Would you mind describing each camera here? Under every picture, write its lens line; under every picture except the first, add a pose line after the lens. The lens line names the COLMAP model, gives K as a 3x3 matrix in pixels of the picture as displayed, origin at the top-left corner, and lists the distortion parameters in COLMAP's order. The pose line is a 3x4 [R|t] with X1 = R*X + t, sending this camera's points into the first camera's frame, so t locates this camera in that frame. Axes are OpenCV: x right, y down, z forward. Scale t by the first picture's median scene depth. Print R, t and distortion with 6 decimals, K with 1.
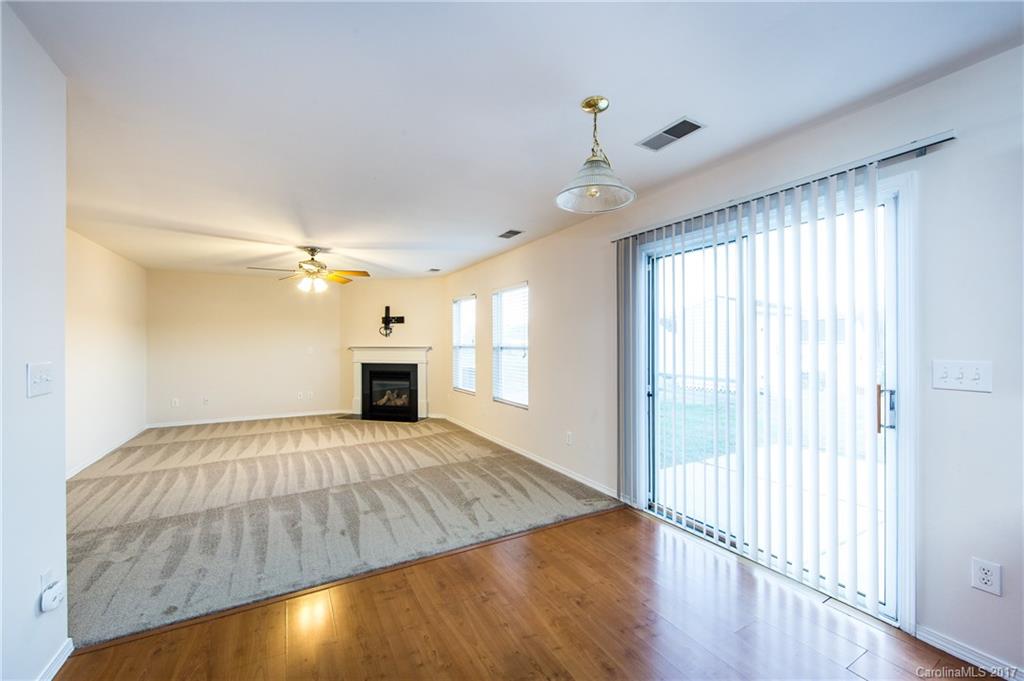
lens RADIAL K [[401.6, 0, 512.8], [0, 401.6, 335.1], [0, 0, 1]] dist [-0.001485, -0.000236]
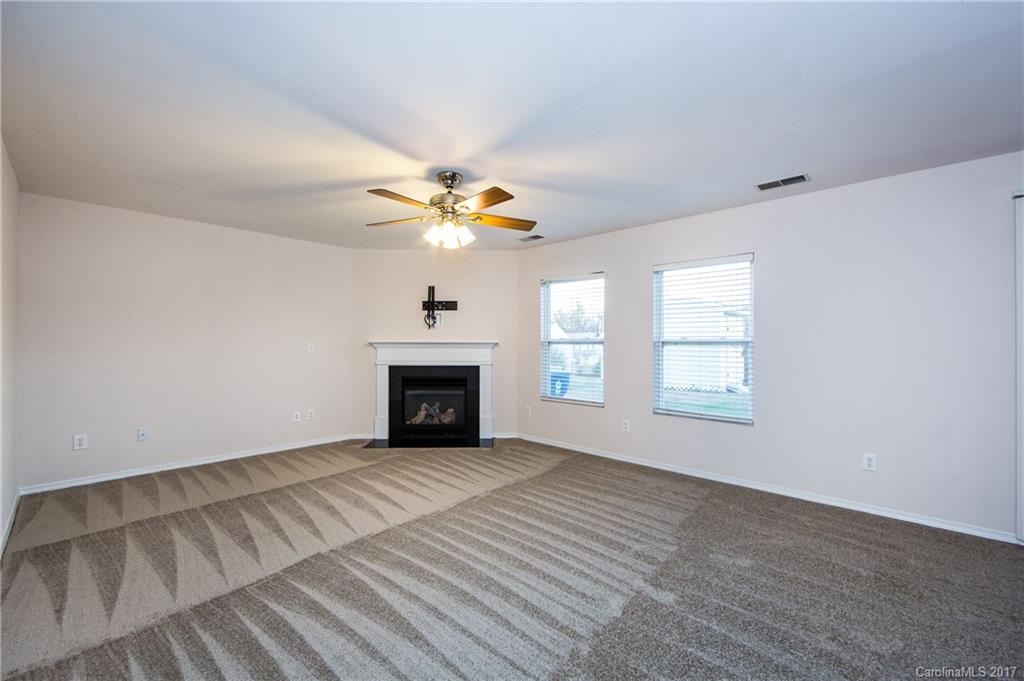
lens RADIAL K [[401.6, 0, 510.8], [0, 401.6, 342.0], [0, 0, 1]] dist [-0.001485, -0.000236]
pose [[0.950339, 0.013519, 0.310923, -0.399698], [-0.015351, 0.999876, 0.003444, 0.023415], [-0.310838, -0.008046, 0.950429, 0.274859]]
